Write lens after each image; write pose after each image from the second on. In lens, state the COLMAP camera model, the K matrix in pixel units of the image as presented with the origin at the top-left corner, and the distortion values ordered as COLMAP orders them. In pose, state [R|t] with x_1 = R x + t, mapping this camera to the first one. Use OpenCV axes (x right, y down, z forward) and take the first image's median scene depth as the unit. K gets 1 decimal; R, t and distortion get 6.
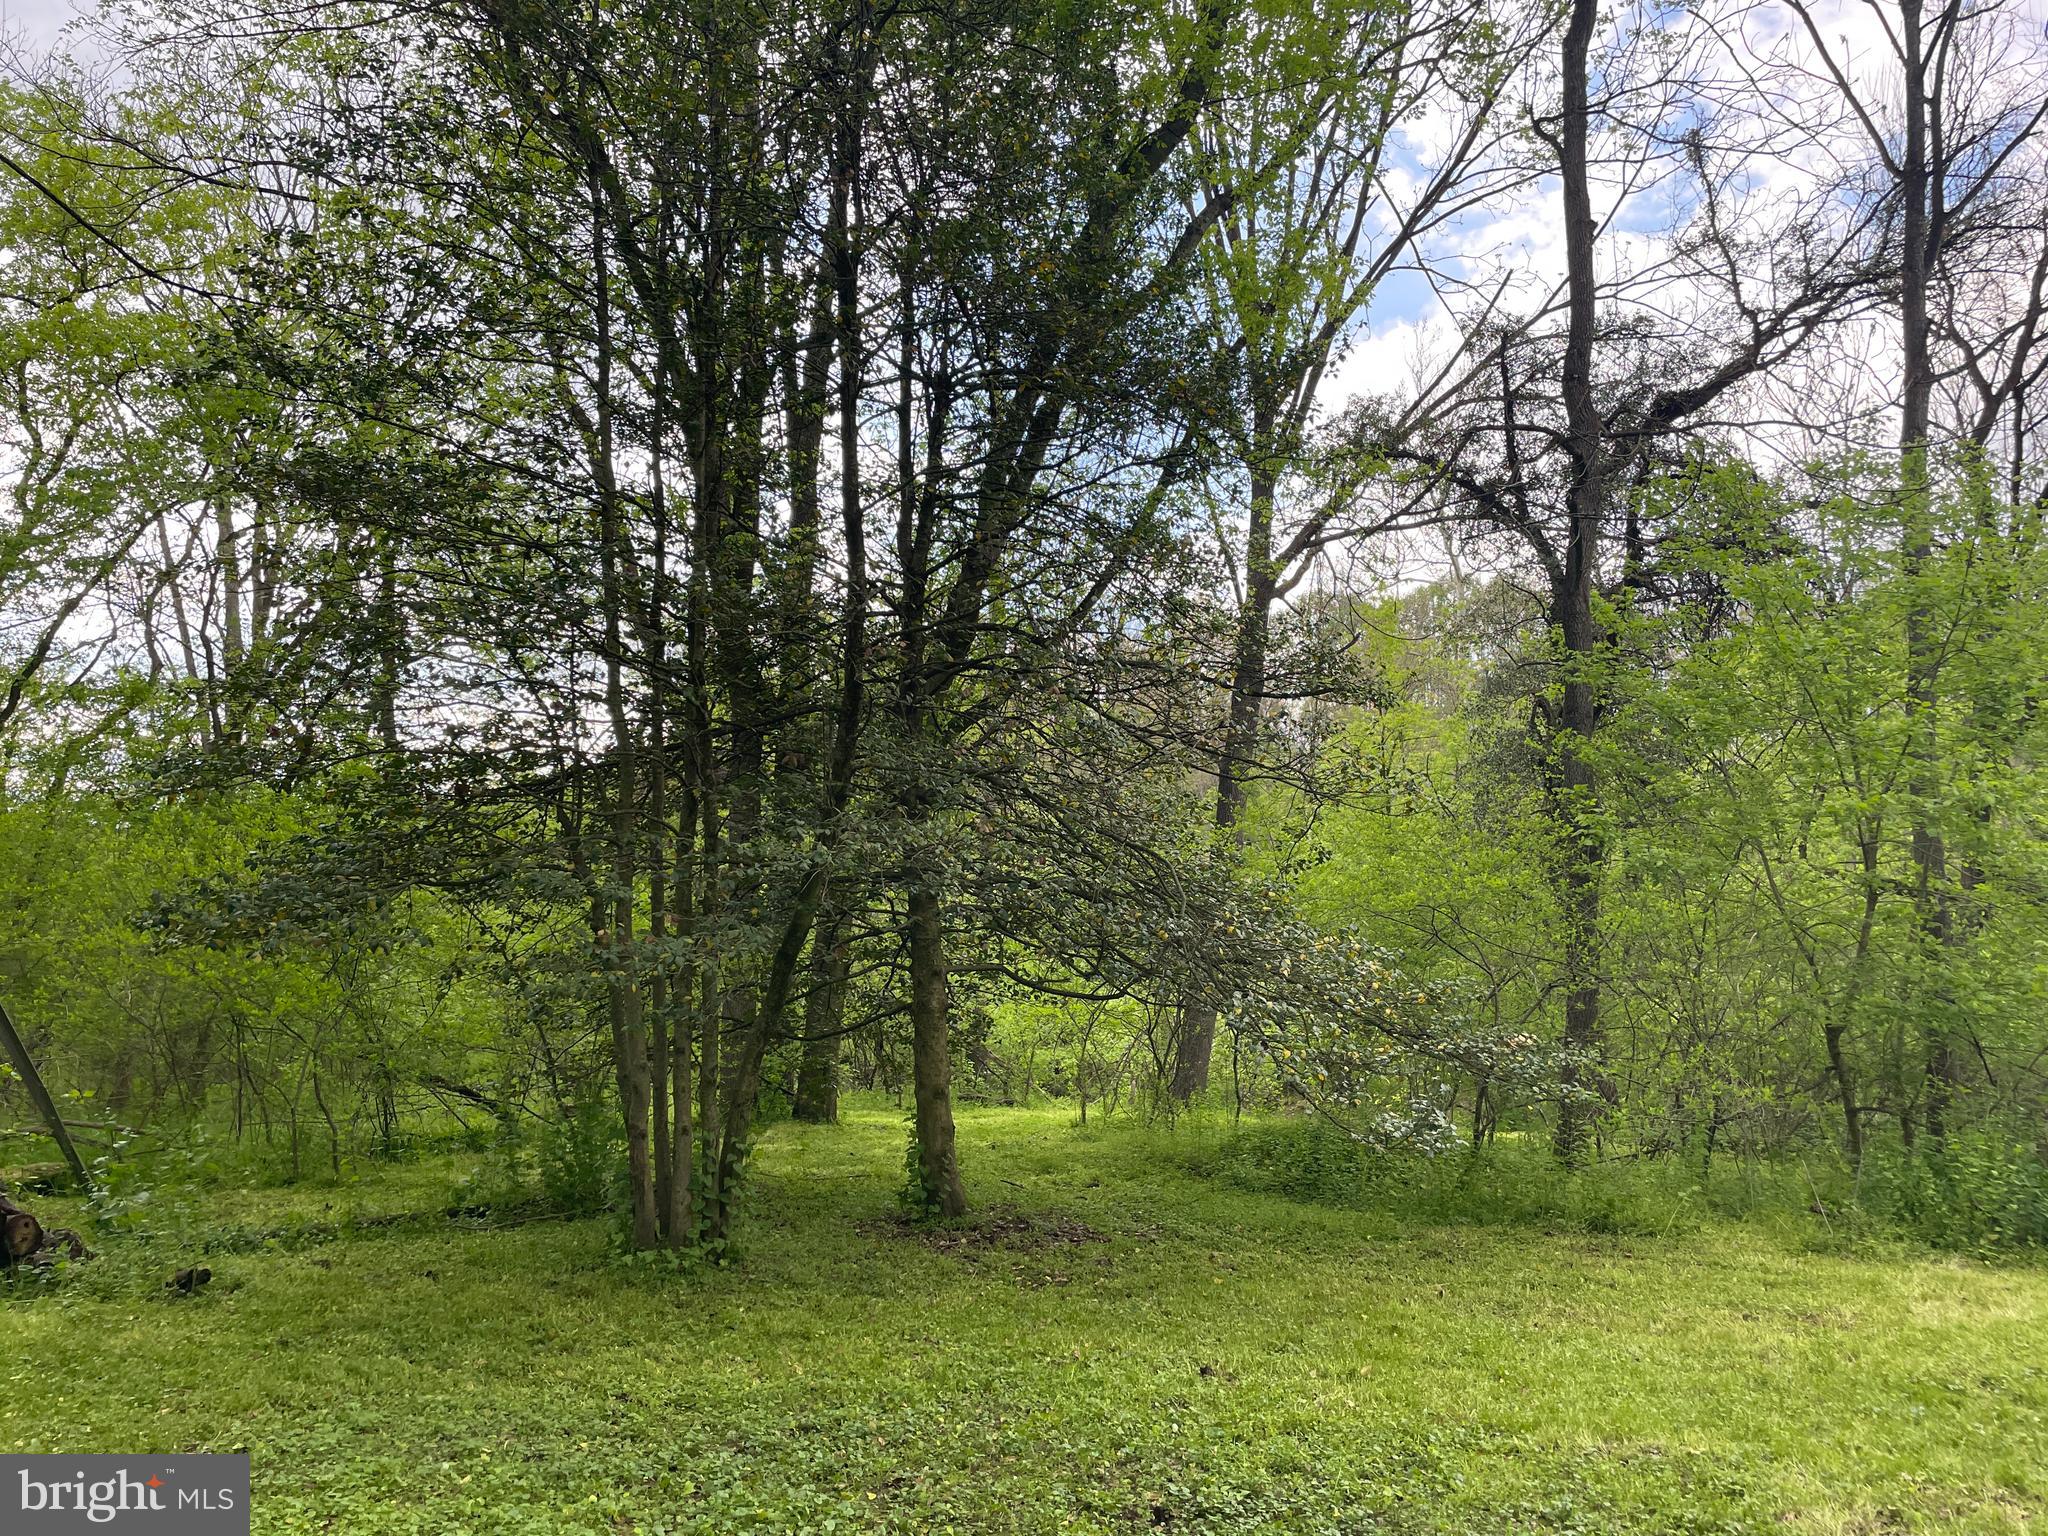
lens RADIAL K [[1551.7, 0, 1023.0], [0, 1551.7, 757.1], [0, 0, 1]] dist [0.096458, -0.139229]
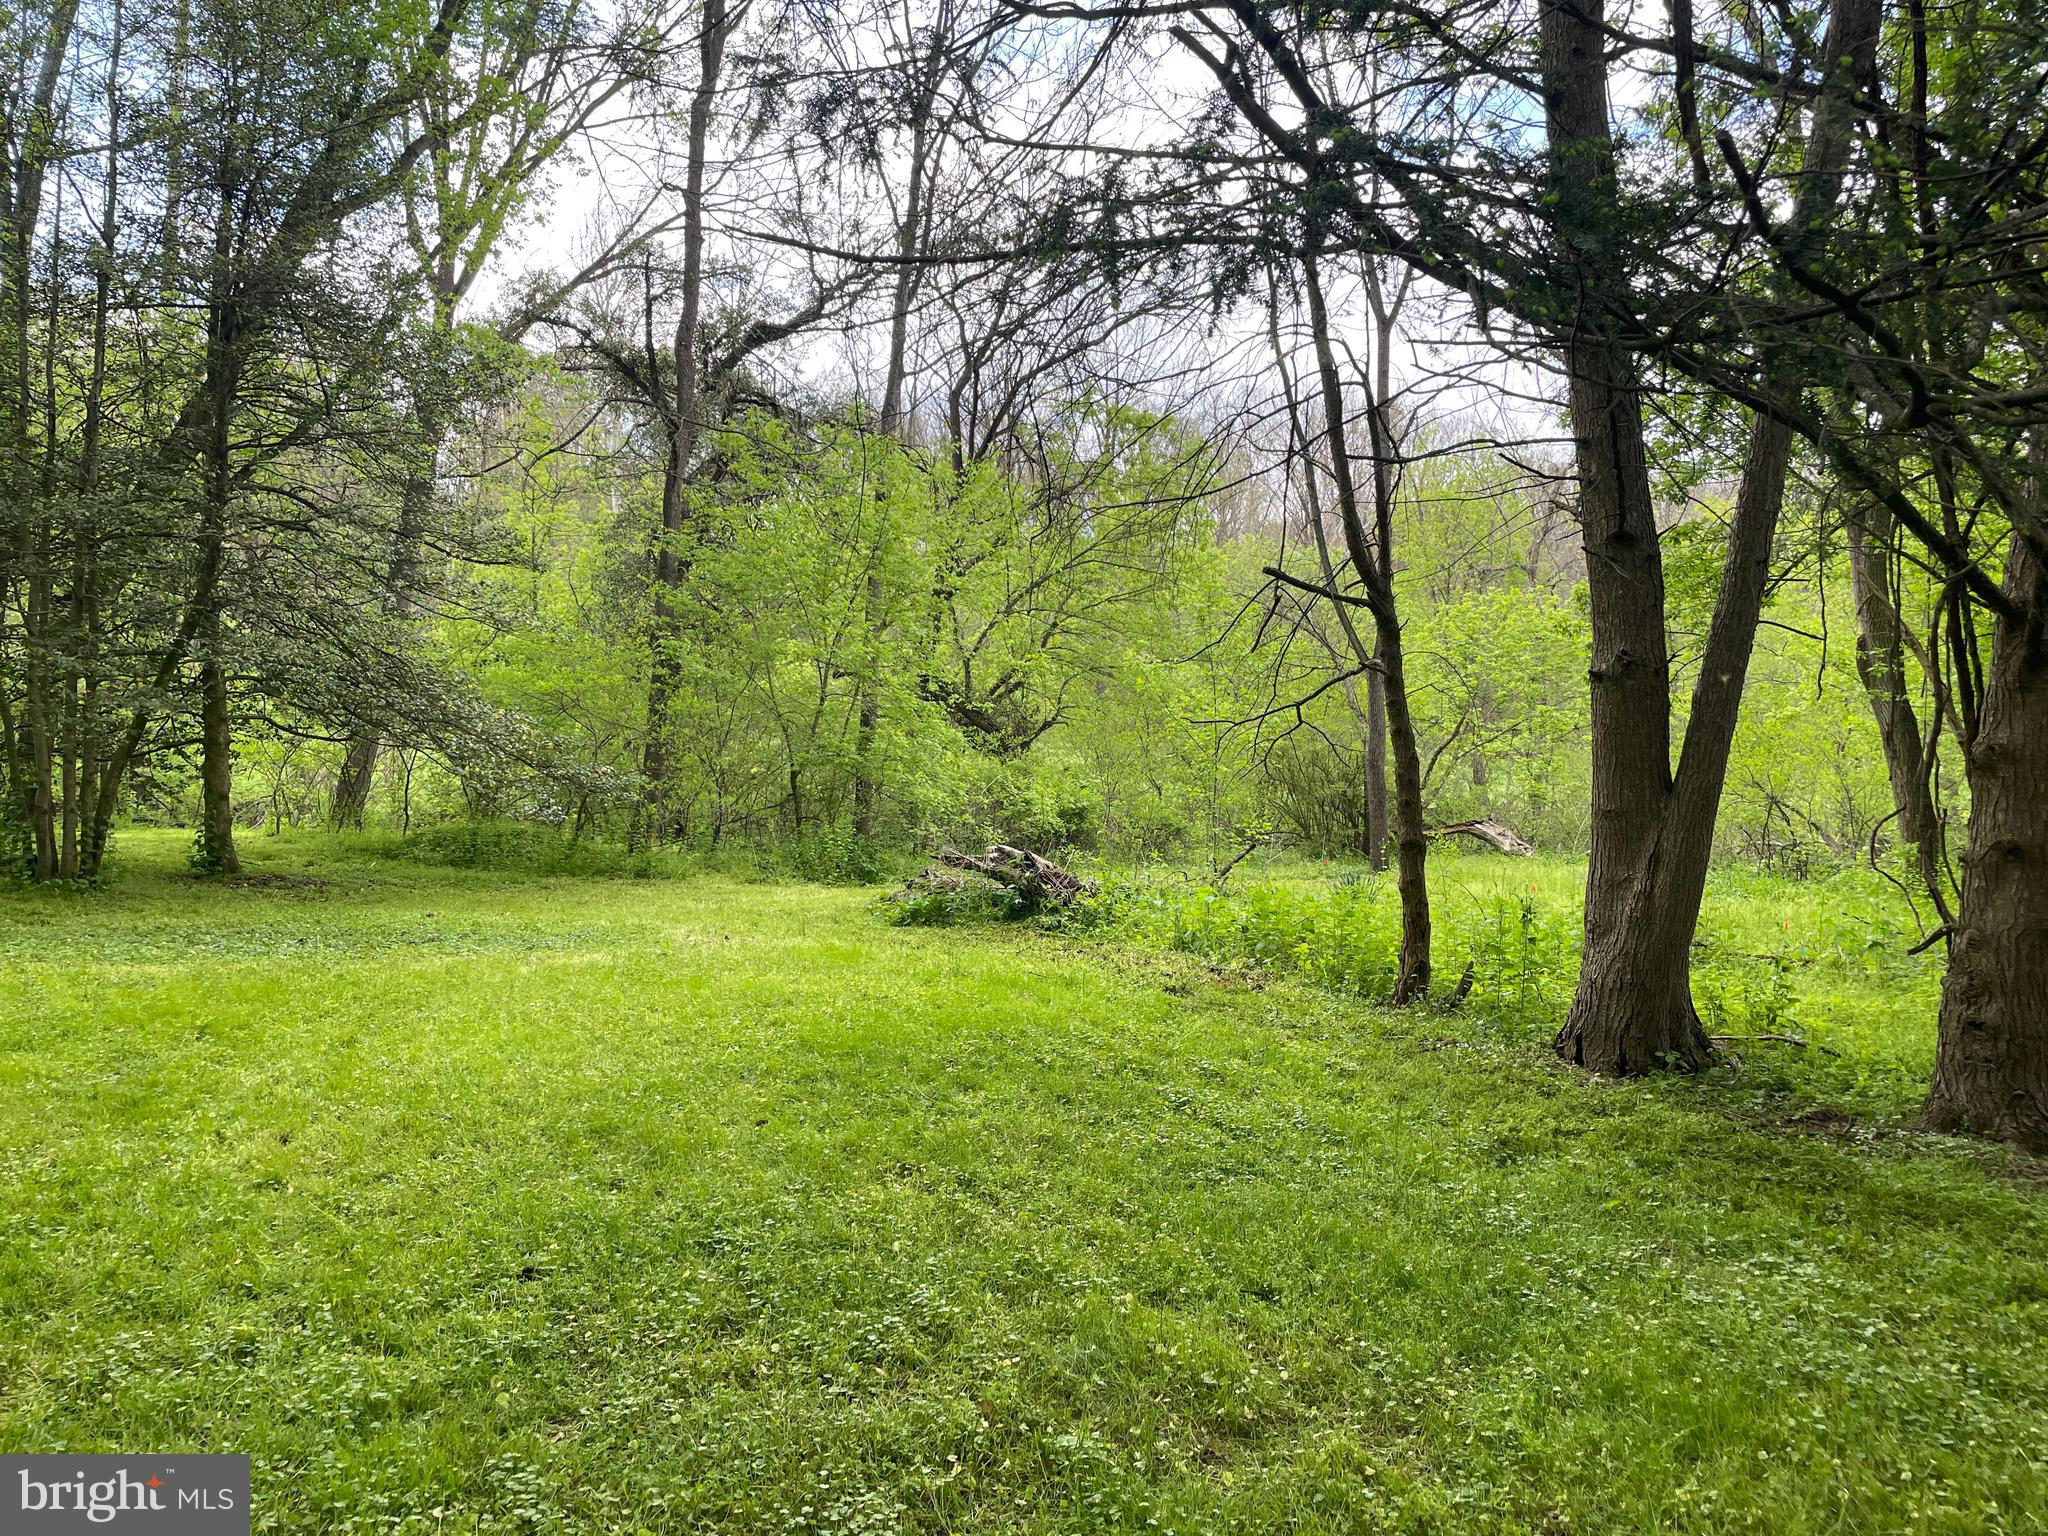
lens RADIAL K [[1551.7, 0, 1023.0], [0, 1551.7, 757.1], [0, 0, 1]] dist [0.096458, -0.139229]
pose [[0.857456, 0.033029, 0.513496, -0.137598], [-0.112089, 0.985962, 0.123753, -0.079160], [-0.502200, -0.163670, 0.849122, -0.547560]]
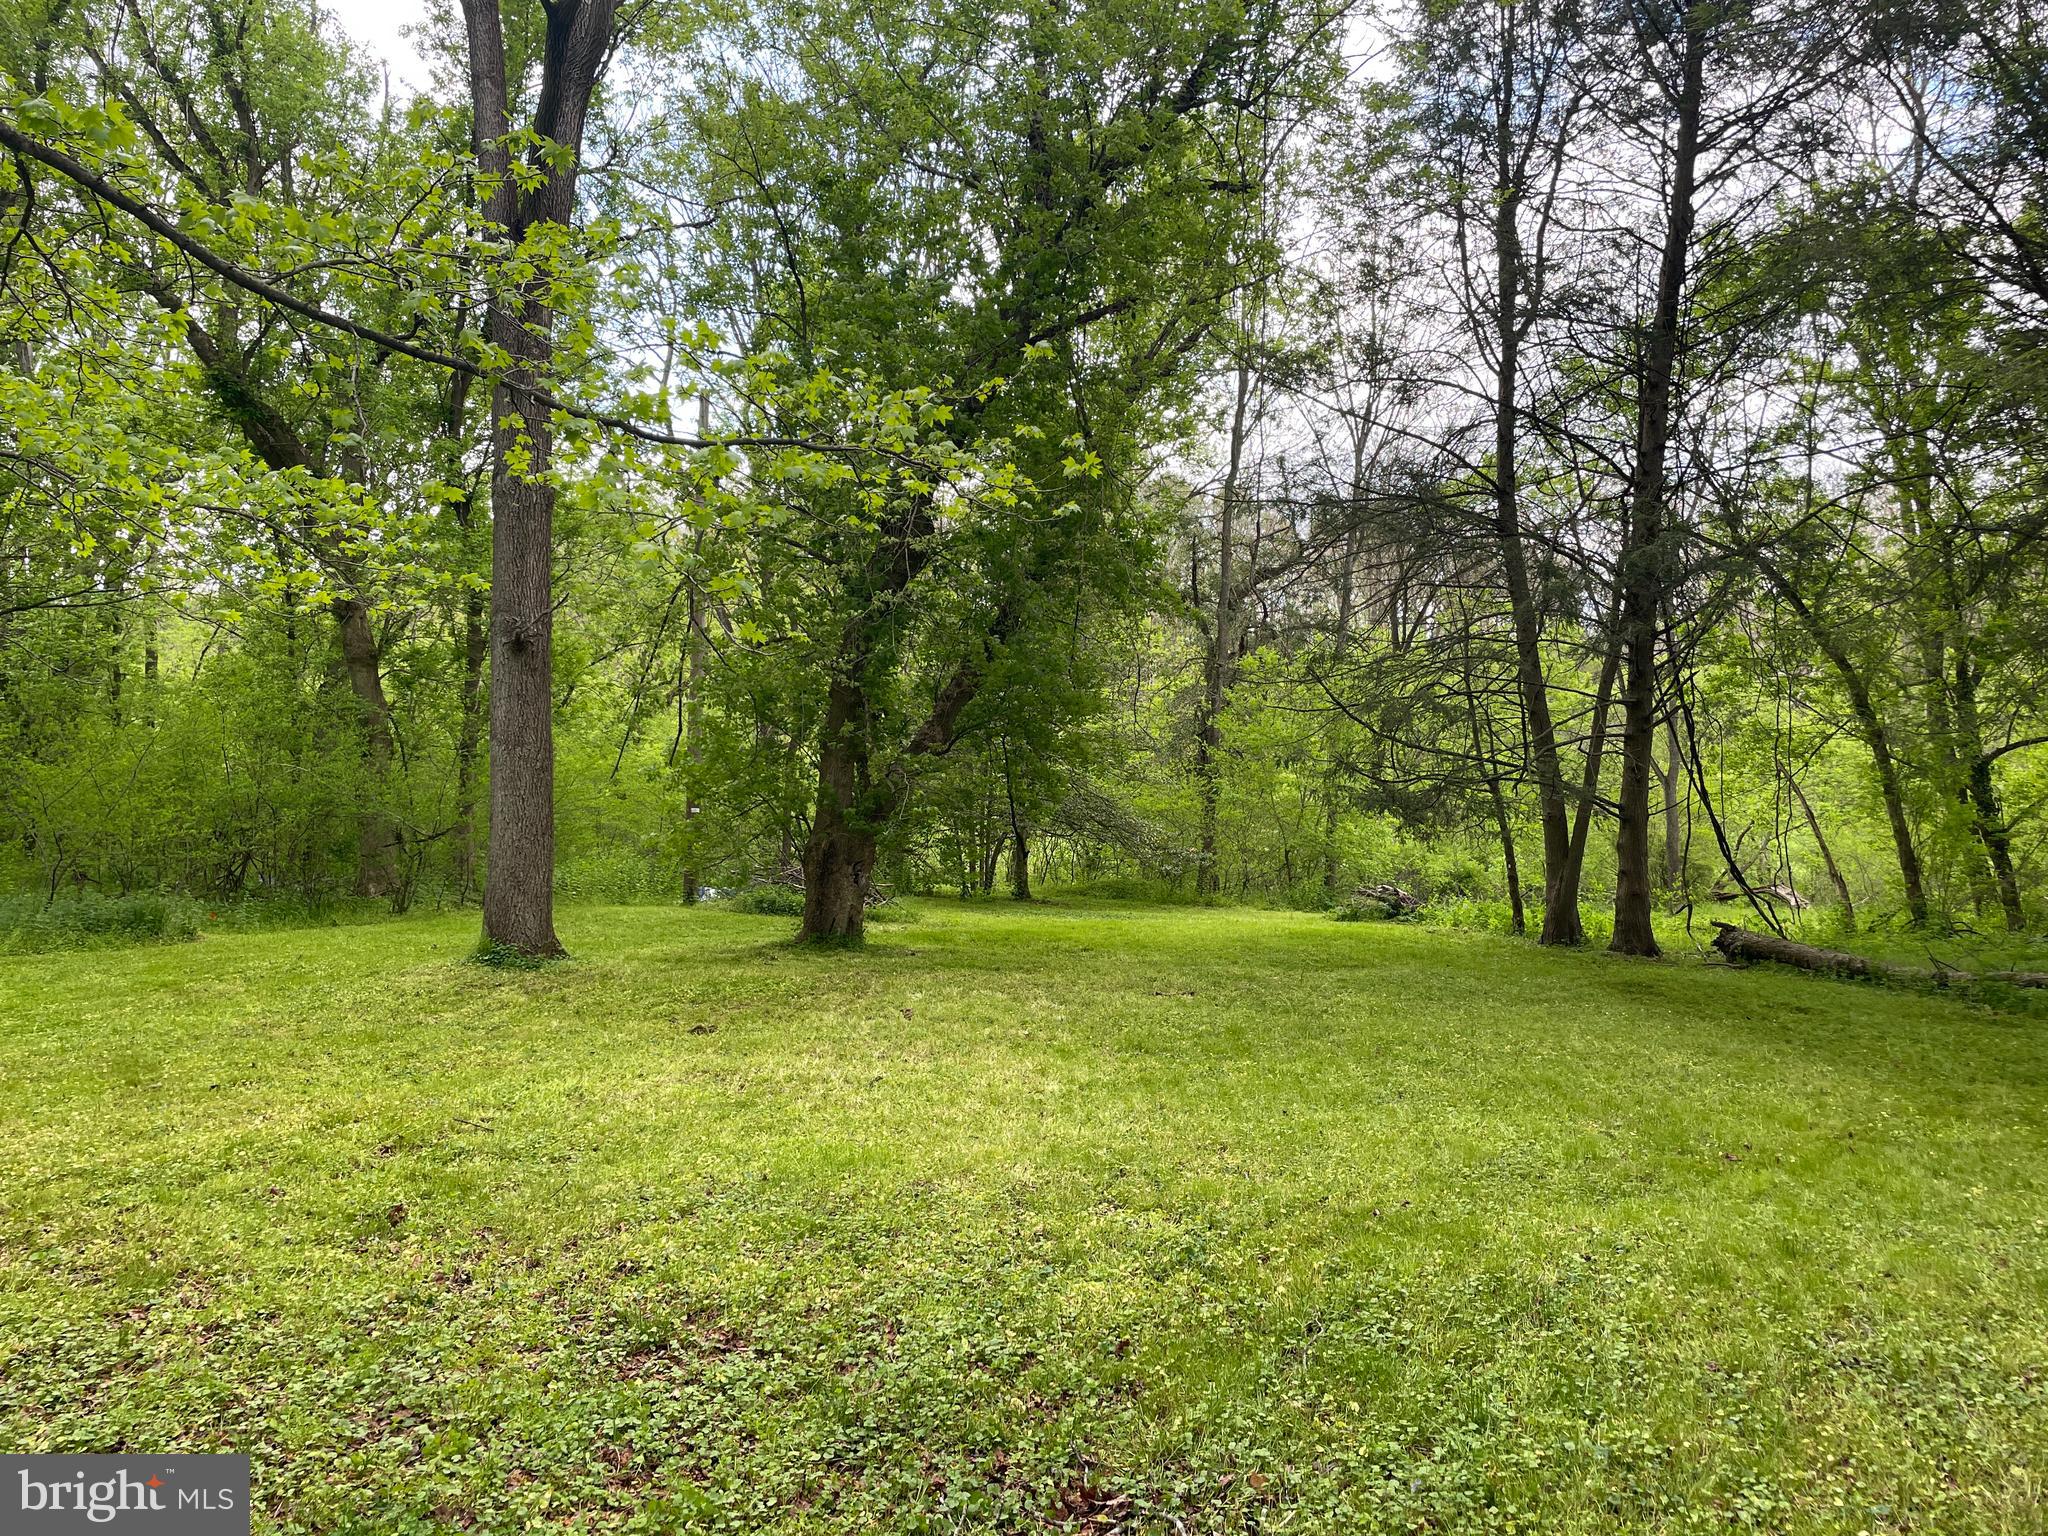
lens RADIAL K [[1551.7, 0, 1023.0], [0, 1551.7, 757.1], [0, 0, 1]] dist [0.096458, -0.139229]
pose [[0.974375, 0.035843, 0.222057, -0.625404], [-0.059643, 0.993054, 0.101419, -0.269951], [-0.216880, -0.112064, 0.969745, -1.708613]]
